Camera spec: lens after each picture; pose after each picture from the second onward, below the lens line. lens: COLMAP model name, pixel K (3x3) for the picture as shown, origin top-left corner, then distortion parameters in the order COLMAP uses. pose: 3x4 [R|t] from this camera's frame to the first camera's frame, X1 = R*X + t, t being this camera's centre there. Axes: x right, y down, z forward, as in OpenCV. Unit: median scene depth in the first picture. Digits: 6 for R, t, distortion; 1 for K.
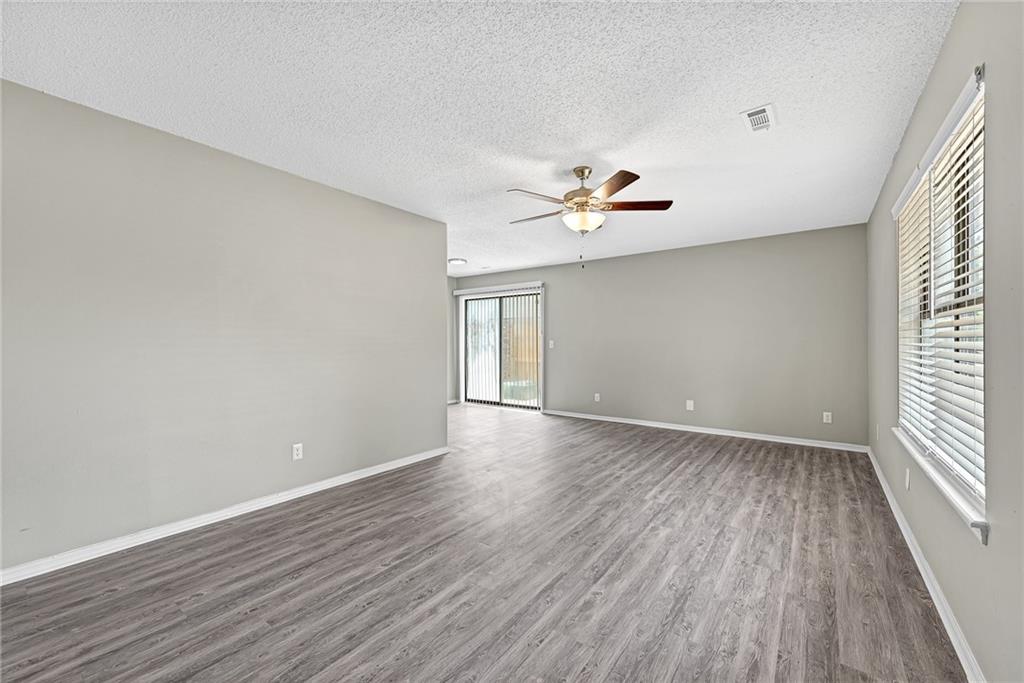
lens RADIAL K [[419.0, 0, 509.1], [0, 419.0, 339.8], [0, 0, 1]] dist [0.000299, -0.000585]
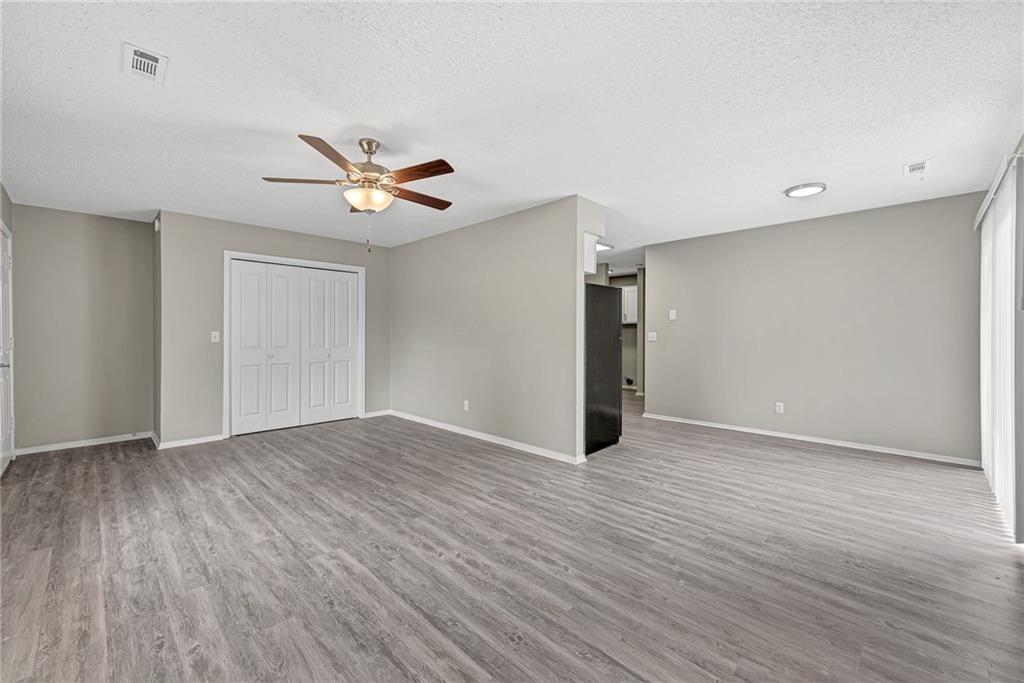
lens RADIAL K [[419.0, 0, 514.6], [0, 419.0, 339.9], [0, 0, 1]] dist [0.000299, -0.000585]
pose [[-0.142707, 0.015917, -0.989637, 1.196639], [0.003950, 0.999872, 0.015512, 0.003167], [0.989757, -0.001696, -0.142752, 1.684355]]
